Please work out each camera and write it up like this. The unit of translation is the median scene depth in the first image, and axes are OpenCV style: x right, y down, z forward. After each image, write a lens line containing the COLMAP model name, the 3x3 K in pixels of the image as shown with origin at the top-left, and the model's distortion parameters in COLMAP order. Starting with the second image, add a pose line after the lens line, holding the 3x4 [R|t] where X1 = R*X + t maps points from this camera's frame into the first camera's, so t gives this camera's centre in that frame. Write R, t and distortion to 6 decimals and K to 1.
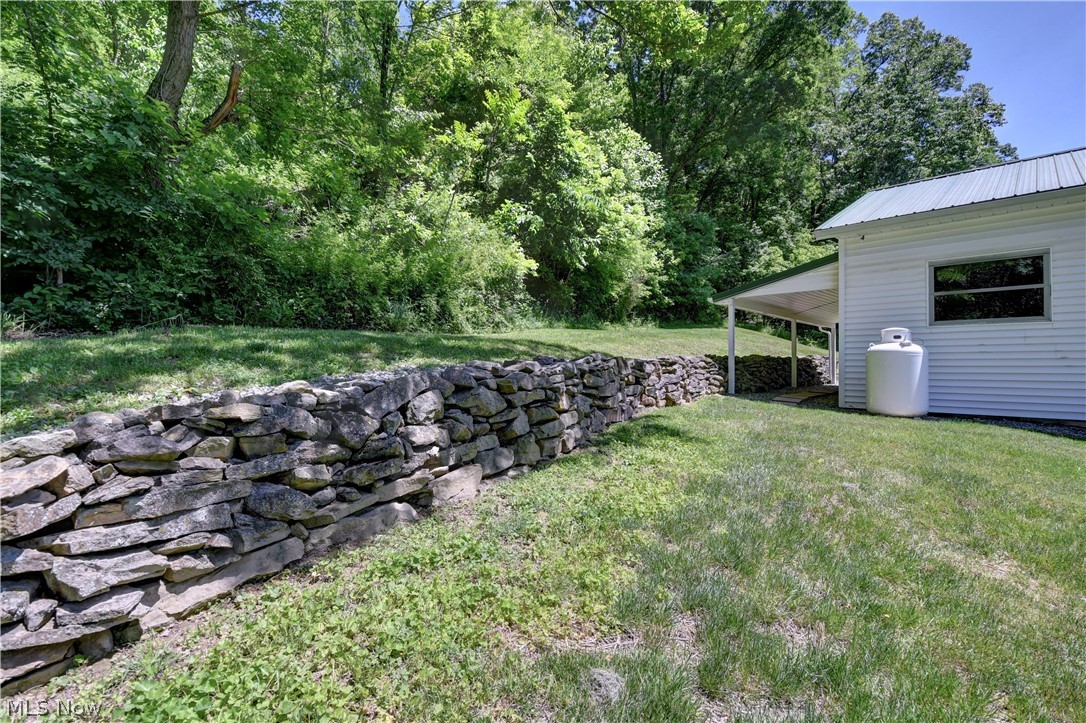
lens RADIAL K [[460.3, 0, 543.0], [0, 460.3, 361.5], [0, 0, 1]] dist [0.002579, -0.015645]
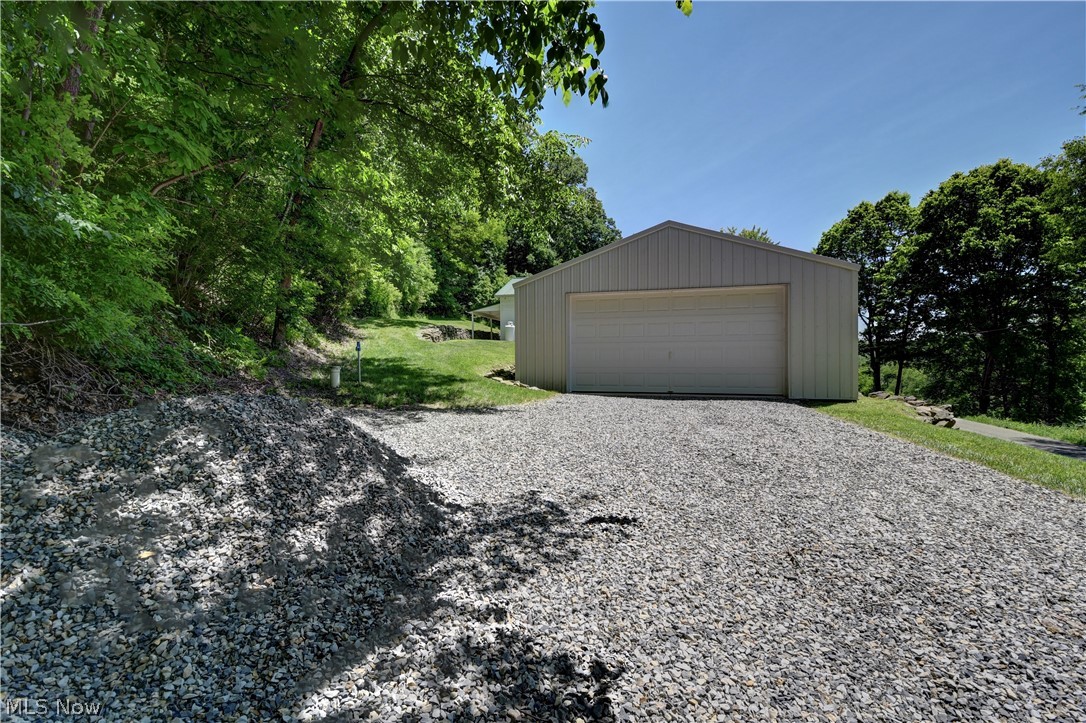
lens RADIAL K [[460.3, 0, 543.0], [0, 460.3, 361.5], [0, 0, 1]] dist [0.002579, -0.015645]
pose [[0.834085, -0.013683, 0.551466, -0.430521], [0.003201, 0.999796, 0.019967, 0.067429], [-0.551626, -0.014889, 0.833958, -0.878497]]
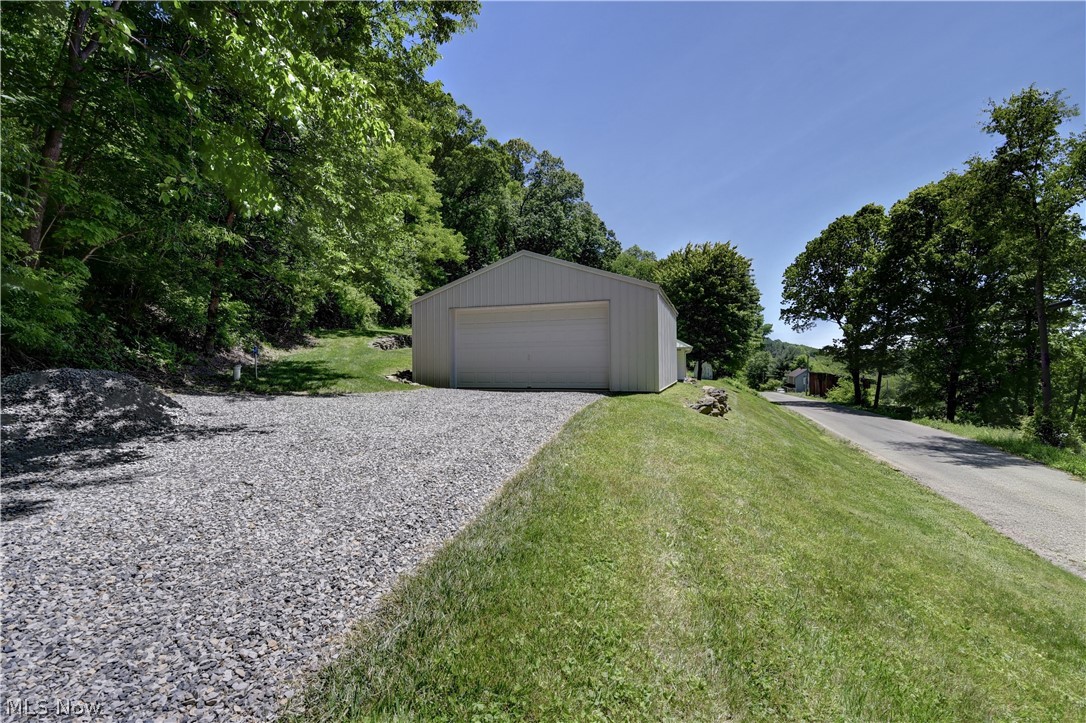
lens RADIAL K [[460.3, 0, 543.0], [0, 460.3, 361.5], [0, 0, 1]] dist [0.002579, -0.015645]
pose [[0.857982, -0.005740, 0.513648, -0.338998], [0.007291, 0.999973, -0.001004, 0.077144], [-0.513628, 0.004606, 0.858000, -1.082376]]
